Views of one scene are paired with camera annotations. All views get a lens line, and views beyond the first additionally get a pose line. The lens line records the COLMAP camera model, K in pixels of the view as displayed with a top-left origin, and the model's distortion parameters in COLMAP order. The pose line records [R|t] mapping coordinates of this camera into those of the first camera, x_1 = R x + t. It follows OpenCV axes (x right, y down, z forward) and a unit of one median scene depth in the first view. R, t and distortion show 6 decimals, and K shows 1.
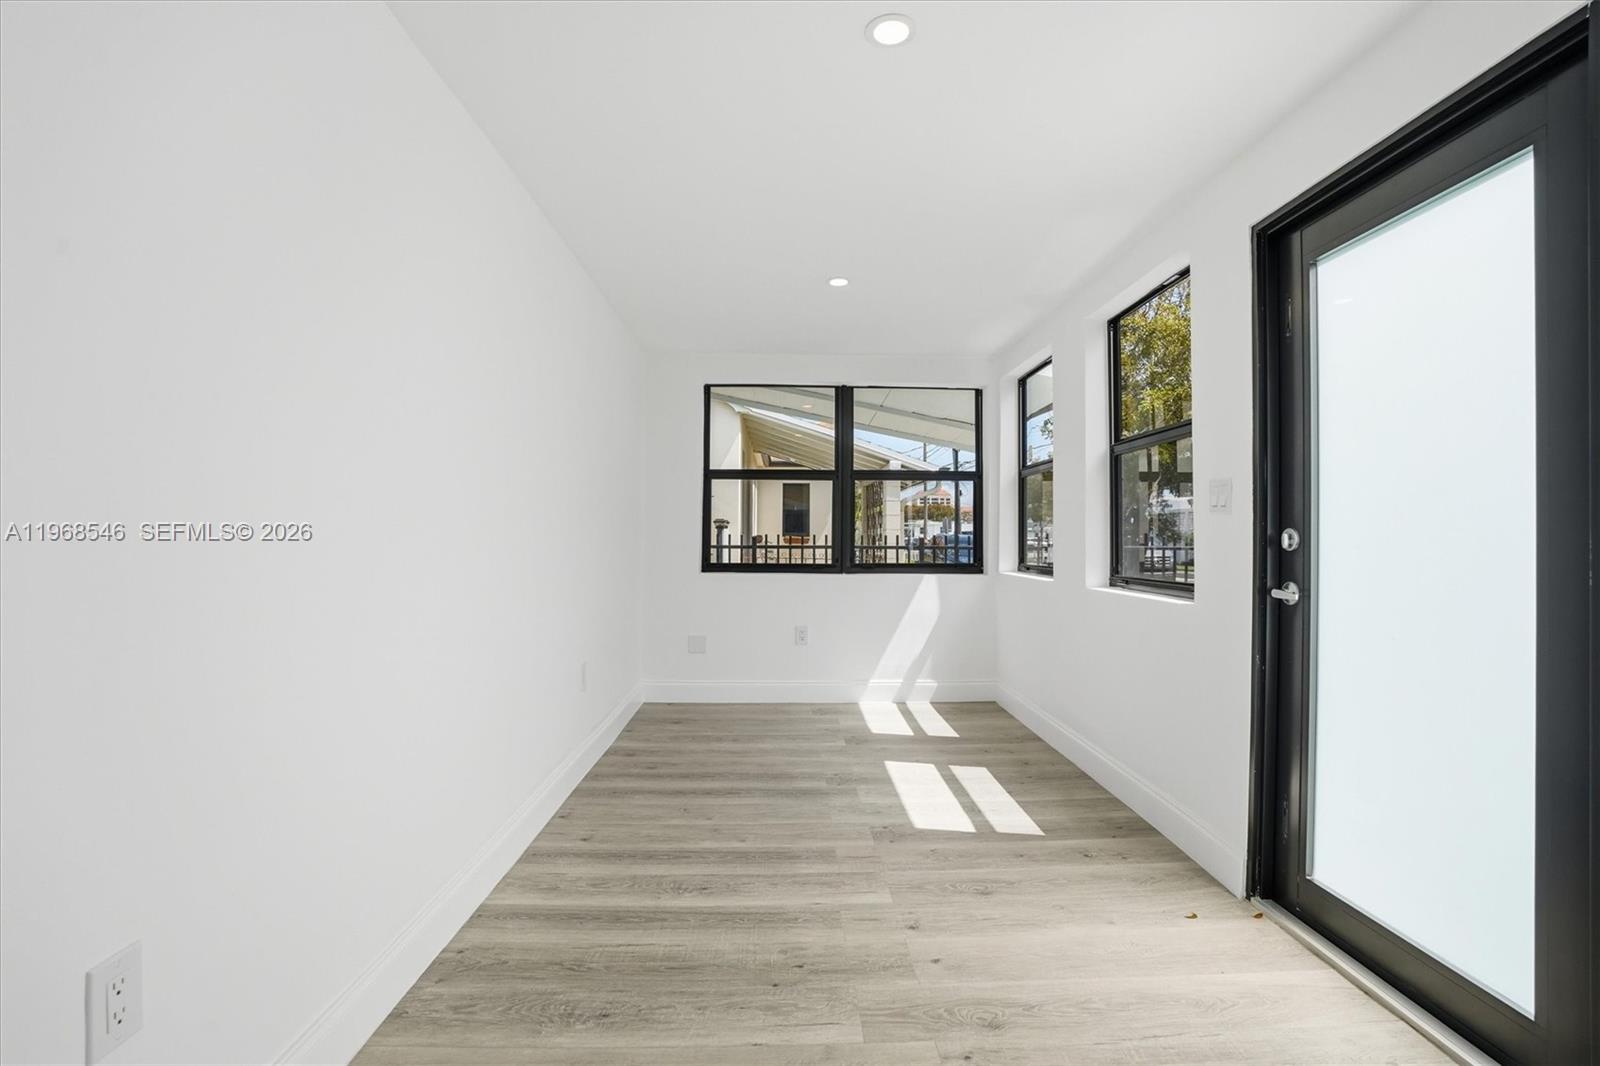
lens RADIAL K [[722.7, 0, 799.7], [0, 722.7, 536.7], [0, 0, 1]] dist [-0.000585, 0.001377]
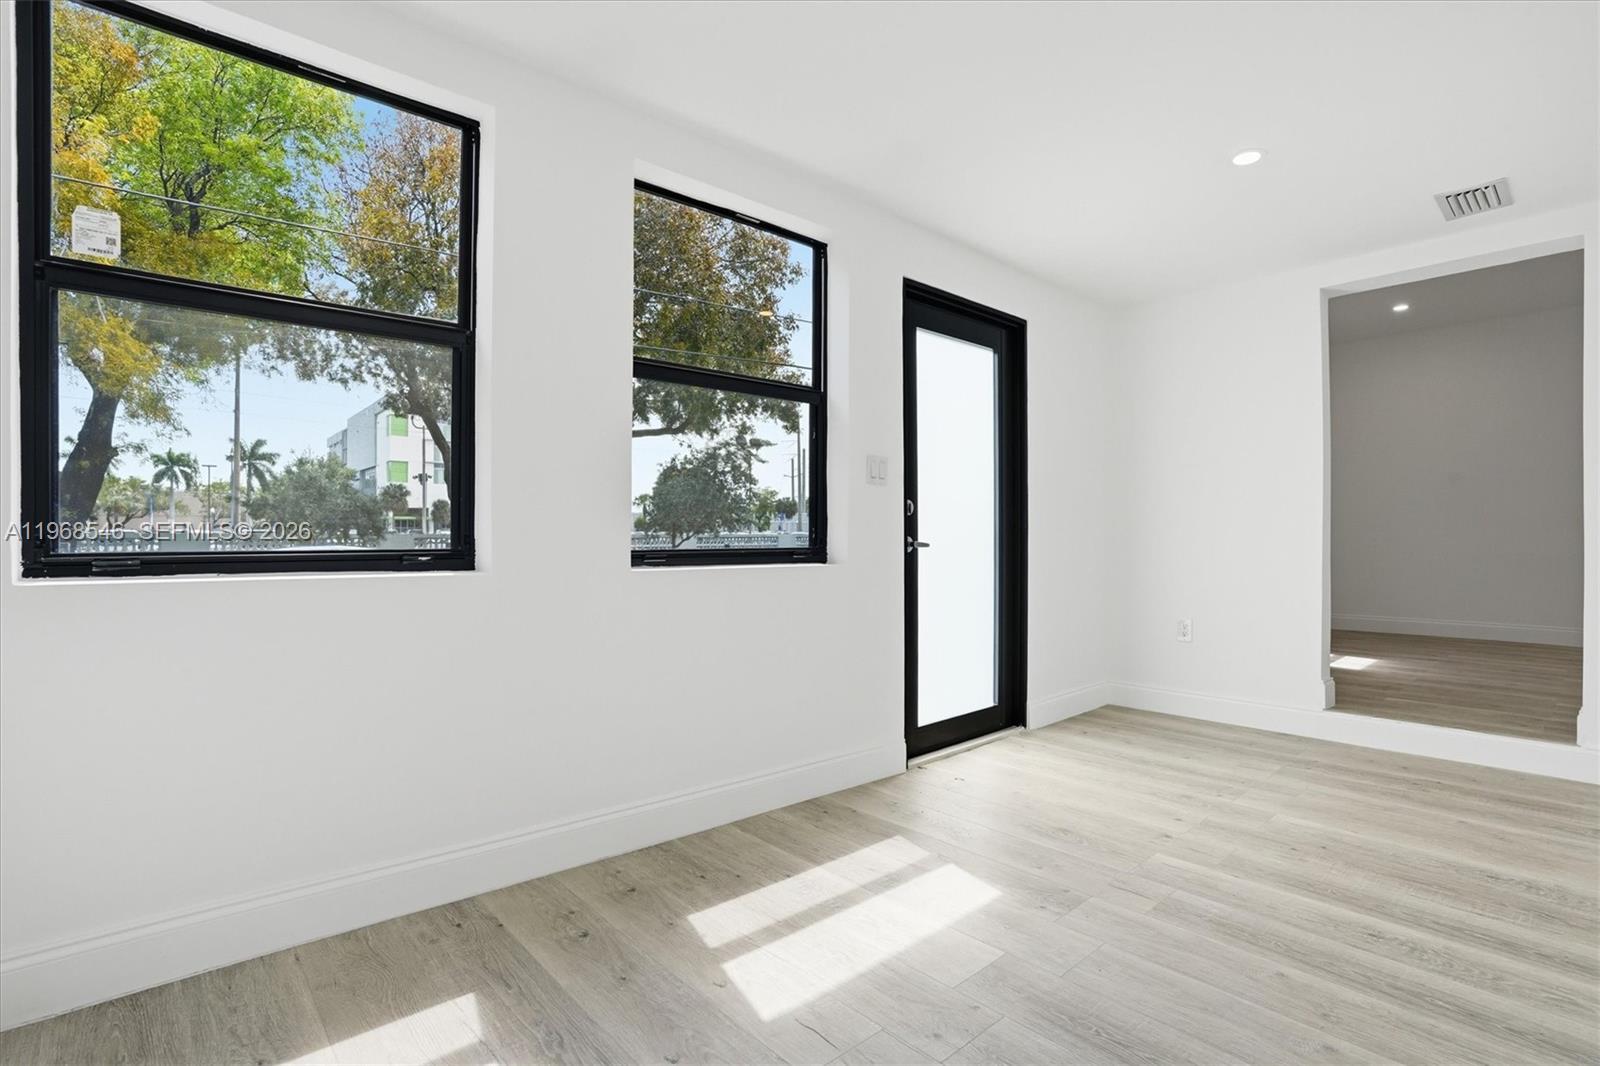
lens RADIAL K [[722.7, 0, 794.6], [0, 722.7, 536.9], [0, 0, 1]] dist [-0.000585, 0.001377]
pose [[-0.631414, 0.001075, 0.775446, -0.334416], [-0.012047, 0.999865, -0.011195, 0.049217], [-0.775353, -0.016410, -0.631315, 1.922284]]
